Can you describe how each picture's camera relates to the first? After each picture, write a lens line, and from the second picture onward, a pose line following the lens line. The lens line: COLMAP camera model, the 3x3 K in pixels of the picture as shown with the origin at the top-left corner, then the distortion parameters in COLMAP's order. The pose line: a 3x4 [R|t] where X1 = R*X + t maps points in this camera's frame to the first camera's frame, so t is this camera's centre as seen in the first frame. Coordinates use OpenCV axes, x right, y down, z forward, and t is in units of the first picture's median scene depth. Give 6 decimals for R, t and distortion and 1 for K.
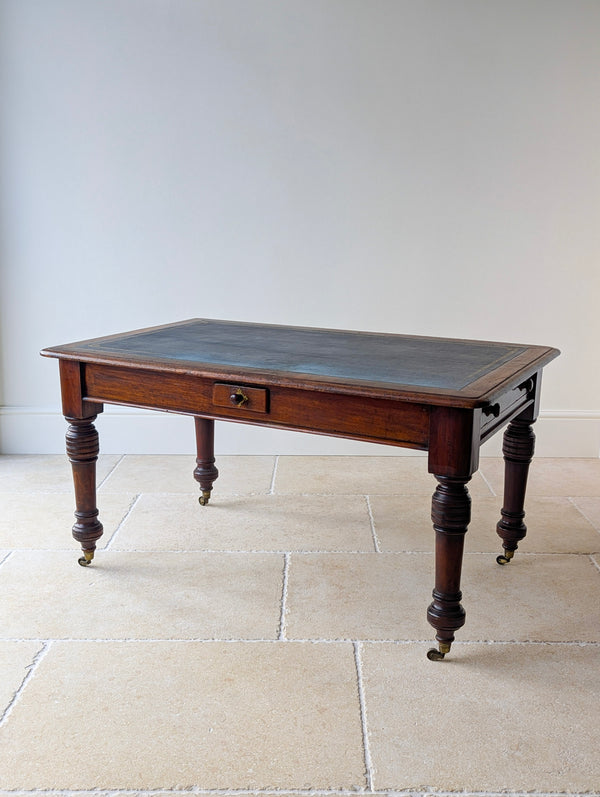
lens RADIAL K [[836.7, 0, 323.0], [0, 836.7, 401.8], [0, 0, 1]] dist [0.022652, 0.000000]
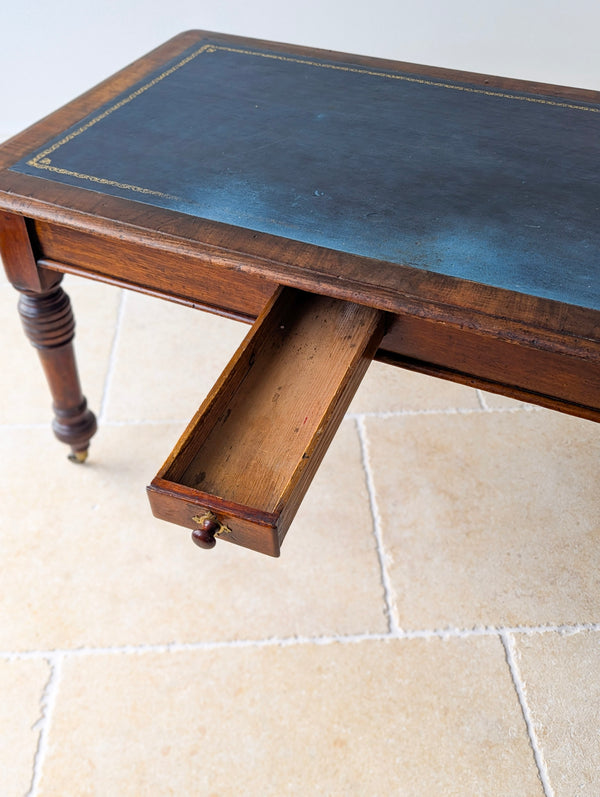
lens RADIAL K [[836.7, 0, 306.9], [0, 836.7, 393.1], [0, 0, 1]] dist [0.022652, 0.000000]
pose [[0.998874, -0.038821, 0.027260, -0.128886], [0.021727, 0.885258, 0.464592, -0.205396], [-0.042168, -0.463477, 0.885105, 0.469240]]
